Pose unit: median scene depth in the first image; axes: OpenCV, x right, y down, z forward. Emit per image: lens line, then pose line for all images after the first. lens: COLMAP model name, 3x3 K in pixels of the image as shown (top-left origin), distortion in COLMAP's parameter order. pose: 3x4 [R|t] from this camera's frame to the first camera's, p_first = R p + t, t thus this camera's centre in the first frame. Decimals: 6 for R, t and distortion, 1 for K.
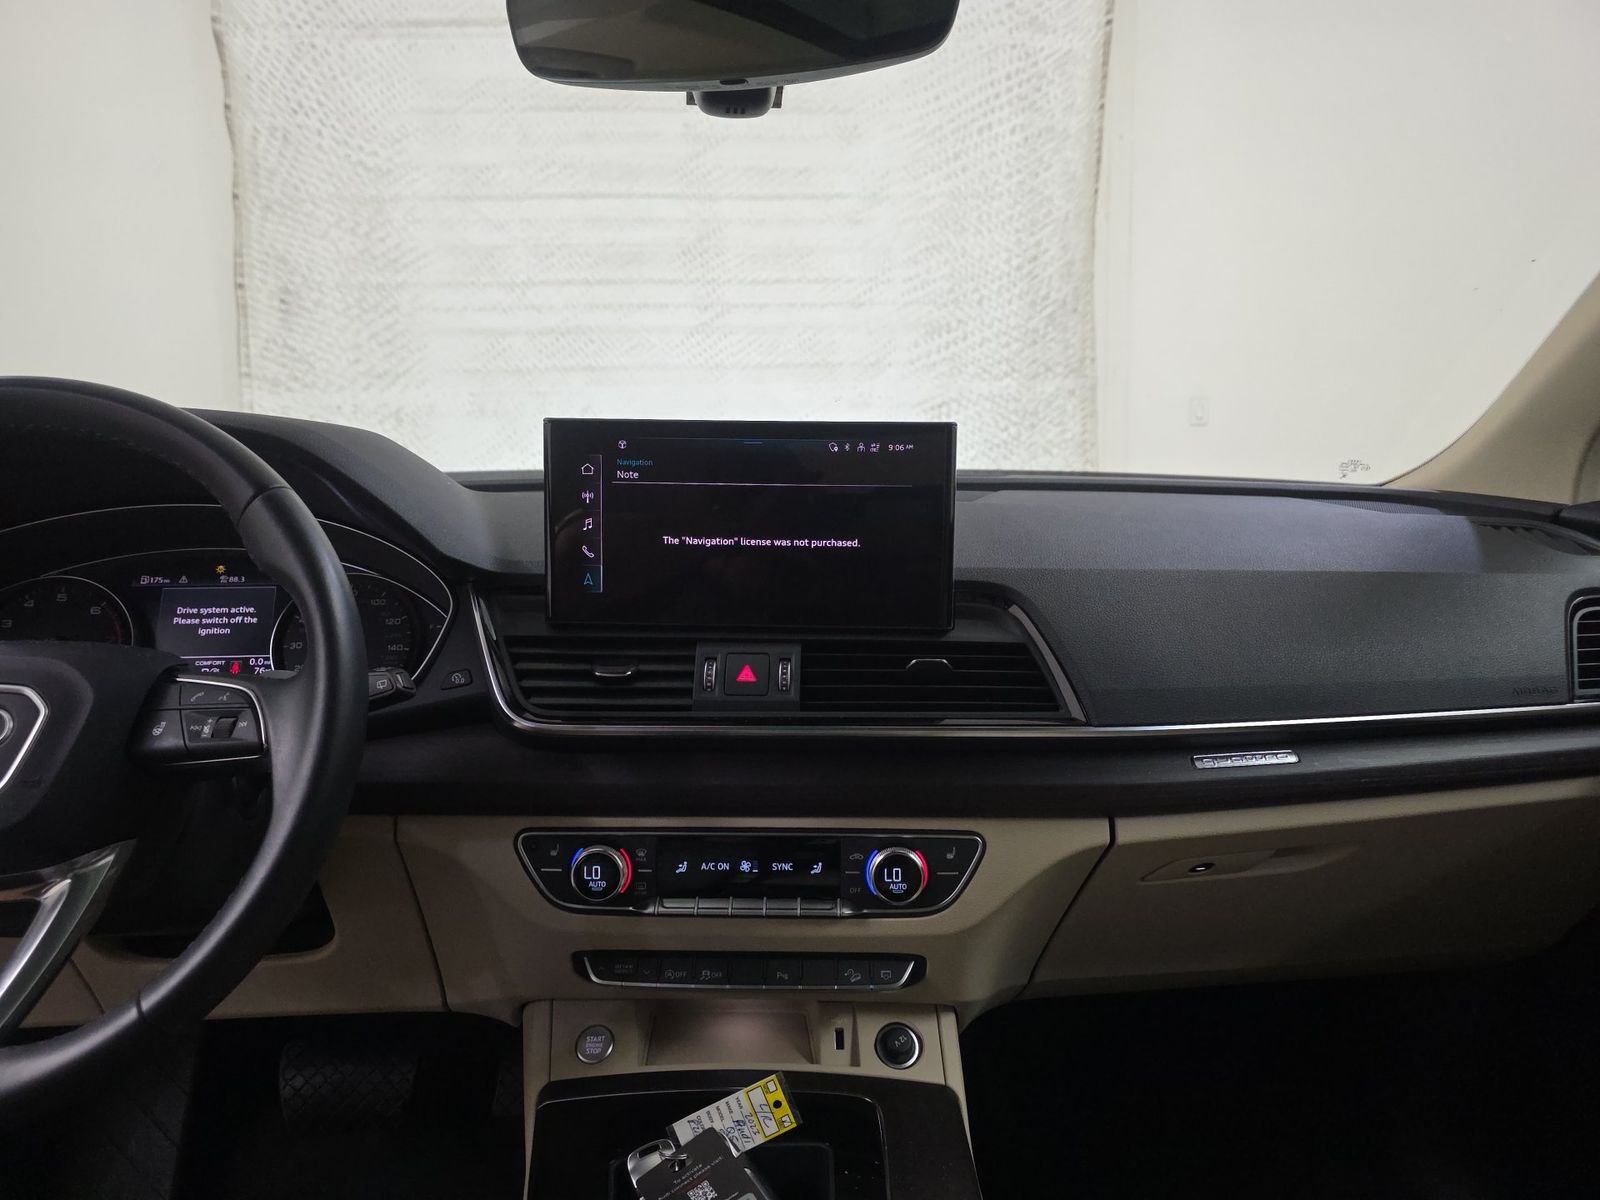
lens RADIAL K [[1093.5, 0, 786.2], [0, 1093.5, 591.5], [0, 0, 1]] dist [0.040632, -0.033106]
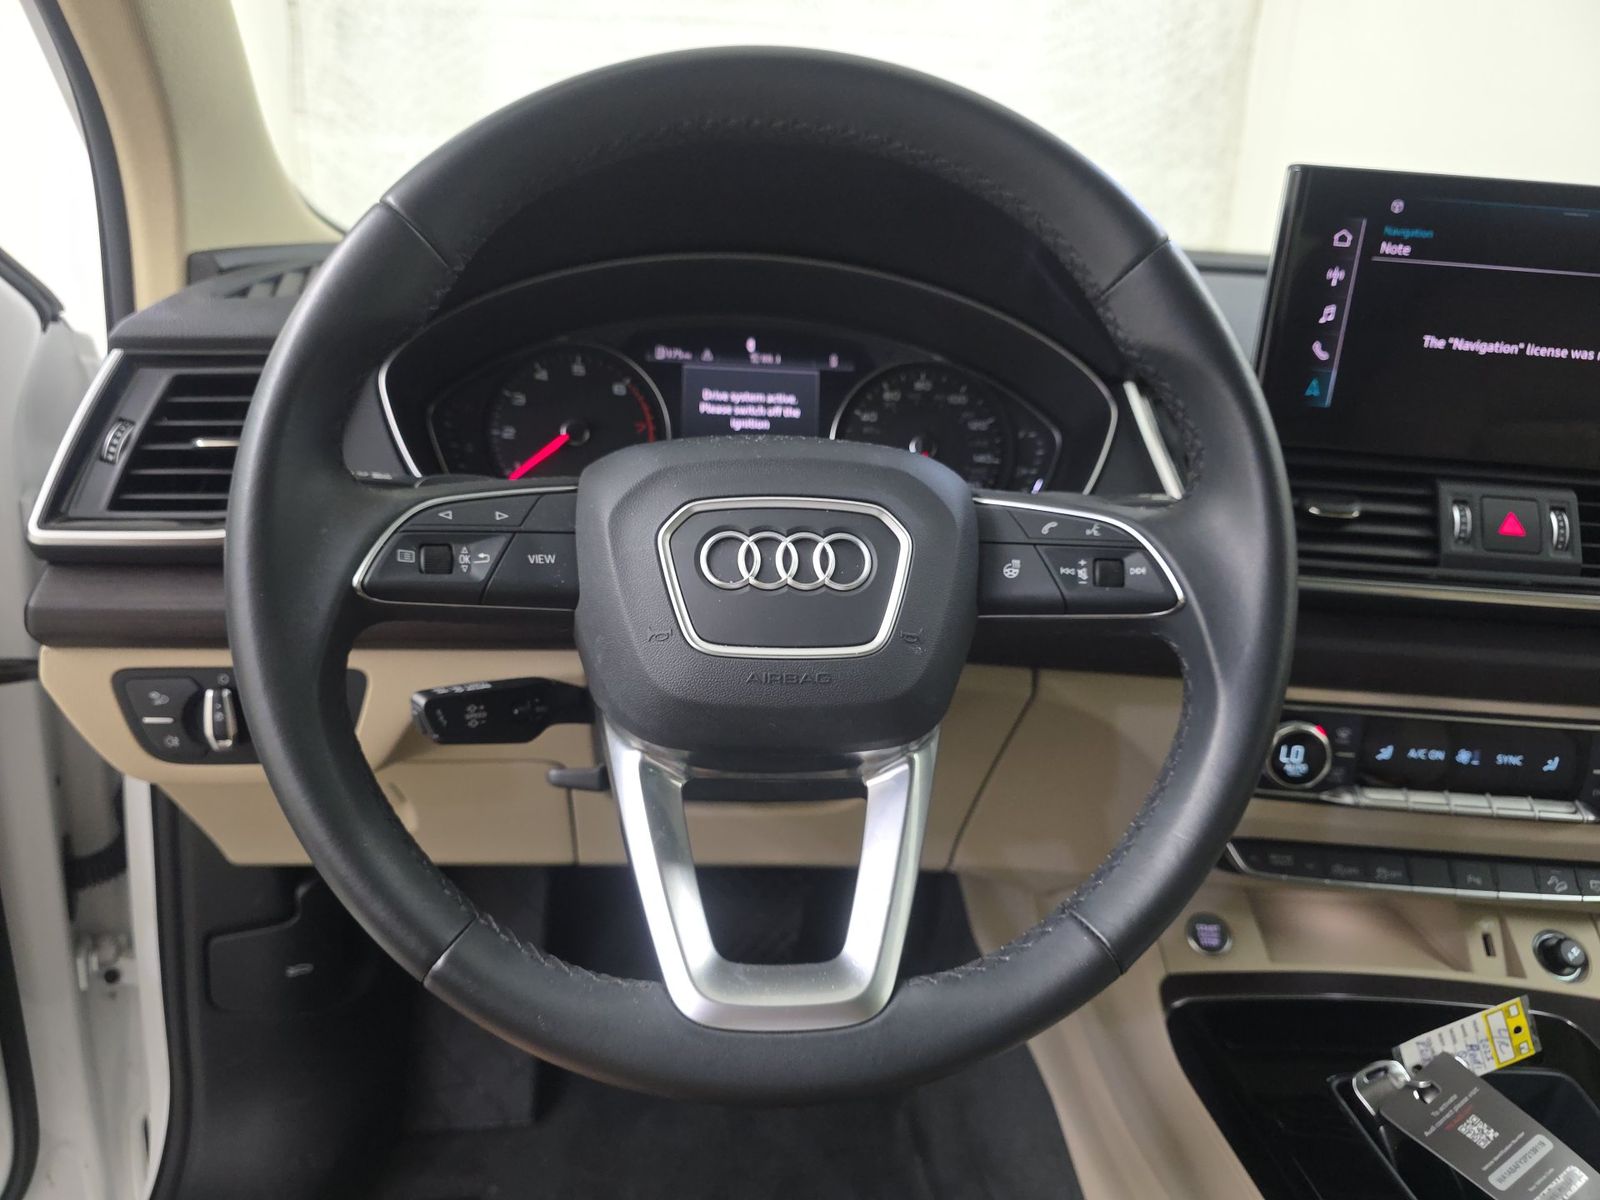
lens RADIAL K [[1120.1, 0, 796.5], [0, 1120.1, 631.8], [0, 0, 1]] dist [0.005357, -0.004966]
pose [[0.998281, 0.057767, 0.009949, -0.546300], [-0.058570, 0.976210, 0.208766, 0.012882], [0.002348, -0.208990, 0.977915, 0.193158]]
